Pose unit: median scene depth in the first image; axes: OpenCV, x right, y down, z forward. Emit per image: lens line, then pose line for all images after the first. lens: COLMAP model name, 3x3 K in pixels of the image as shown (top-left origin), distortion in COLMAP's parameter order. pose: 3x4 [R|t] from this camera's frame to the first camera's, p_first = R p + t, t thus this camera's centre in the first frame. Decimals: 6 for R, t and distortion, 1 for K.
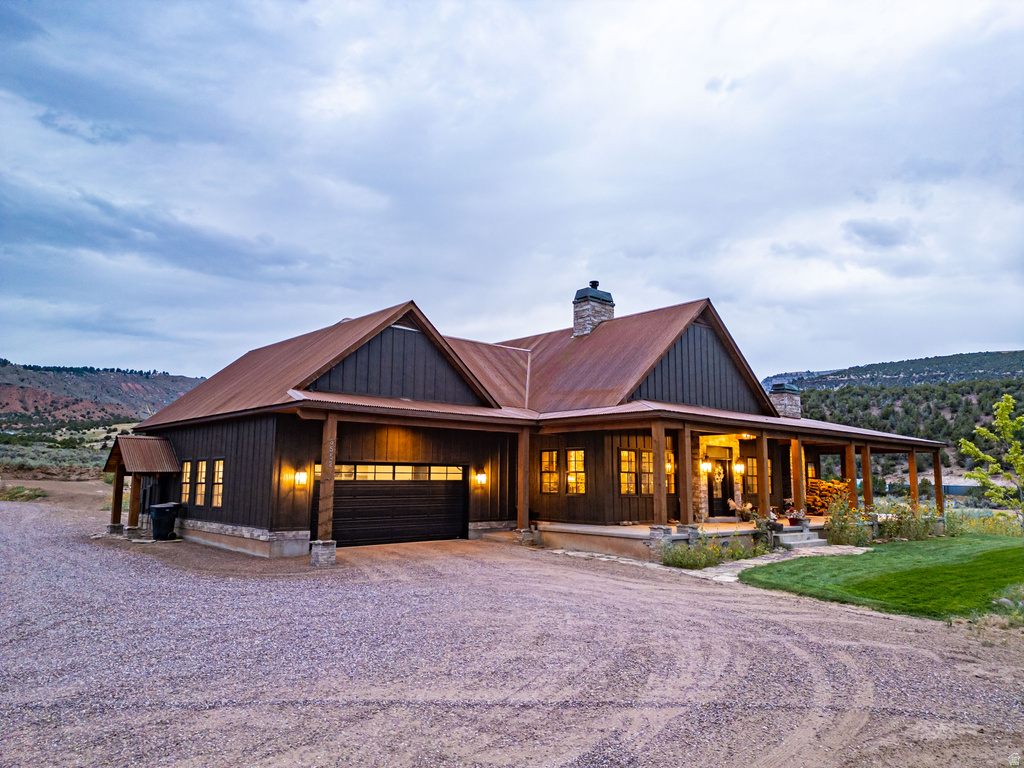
lens RADIAL K [[715.7, 0, 514.0], [0, 715.7, 385.1], [0, 0, 1]] dist [0.072488, -0.063171]
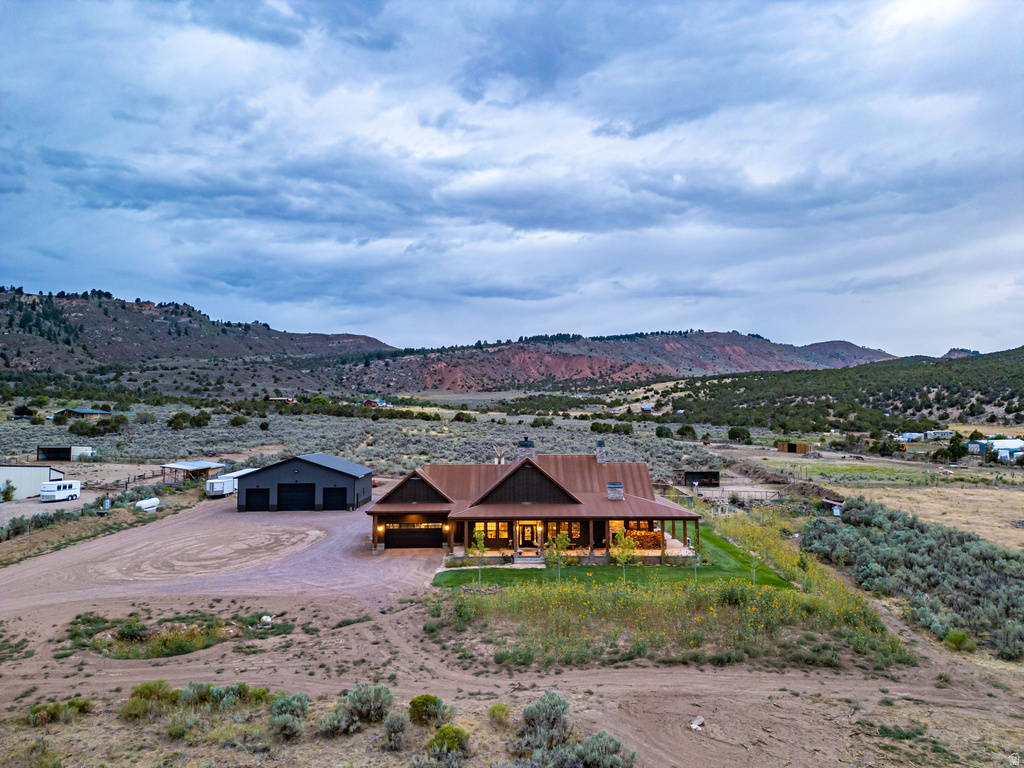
lens RADIAL K [[715.7, 0, 515.2], [0, 715.7, 388.2], [0, 0, 1]] dist [0.072488, -0.063171]
pose [[0.752312, -0.043480, -0.657371, 2.072471], [0.095869, 0.994424, 0.043942, -0.524840], [0.651795, -0.096079, 0.752285, -0.931311]]
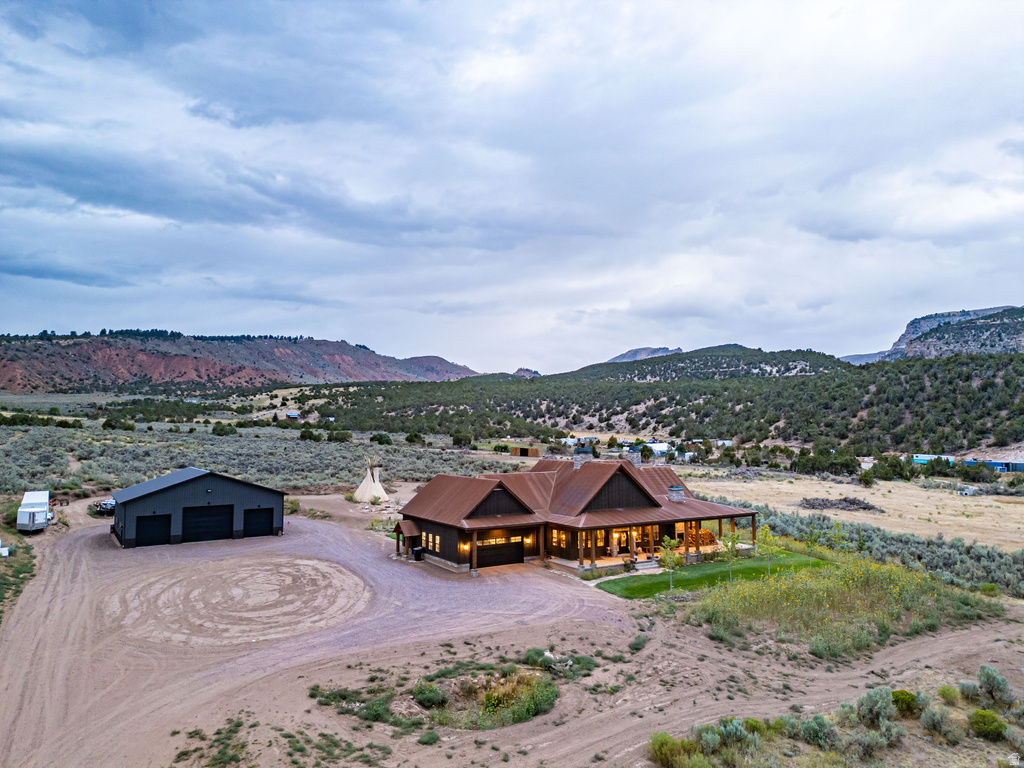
lens RADIAL K [[715.7, 0, 516.0], [0, 715.7, 397.3], [0, 0, 1]] dist [0.072488, -0.063171]
pose [[0.985427, -0.018904, -0.169045, 0.374464], [0.033176, 0.996080, 0.082002, -0.628643], [0.166832, -0.086416, 0.982191, -1.608659]]
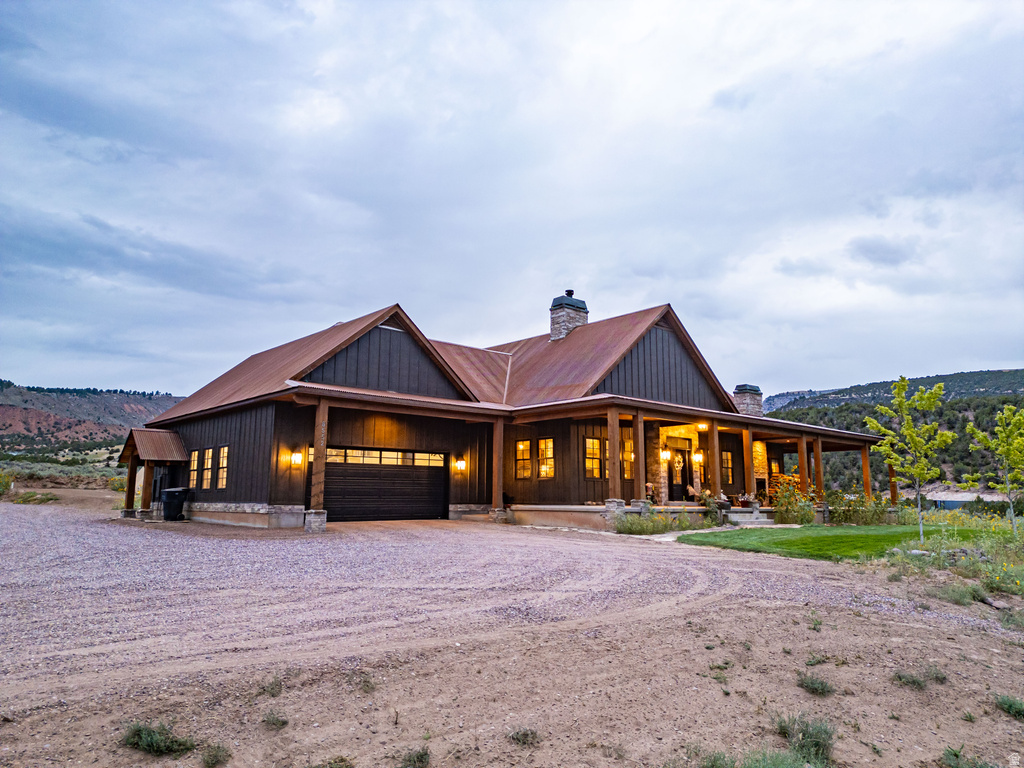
lens RADIAL K [[715.7, 0, 513.8], [0, 715.7, 384.4], [0, 0, 1]] dist [0.072488, -0.063171]
pose [[0.999991, -0.003138, -0.003015, 0.039911], [0.003050, 0.999580, -0.028815, 0.038194], [0.003104, 0.028805, 0.999580, -0.107612]]
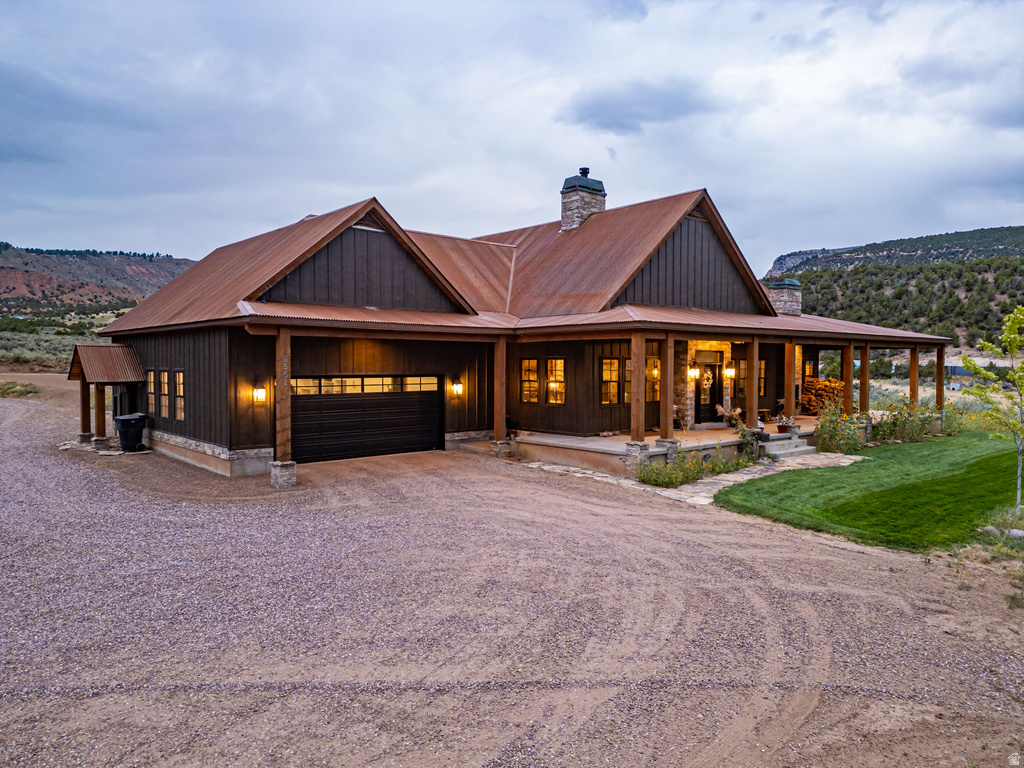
lens RADIAL K [[715.7, 0, 514.3], [0, 715.7, 387.3], [0, 0, 1]] dist [0.072488, -0.063171]
pose [[0.999912, -0.005882, -0.011909, 0.041697], [0.007774, 0.986150, 0.165671, -0.028675], [0.010770, -0.165749, 0.986109, 0.056935]]
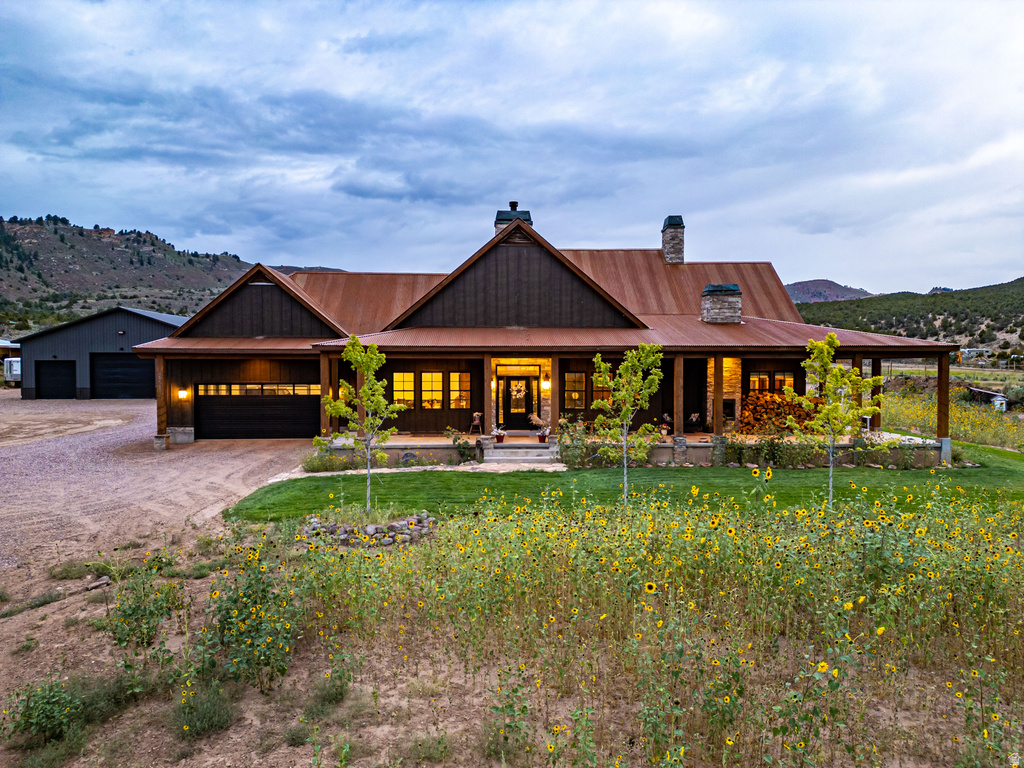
lens RADIAL K [[715.7, 0, 512.9], [0, 715.7, 384.3], [0, 0, 1]] dist [0.072488, -0.063171]
pose [[0.768169, 0.009902, -0.640171, 1.023056], [0.089810, 0.988328, 0.123054, -0.015987], [0.633917, -0.152020, 0.758313, 0.223681]]
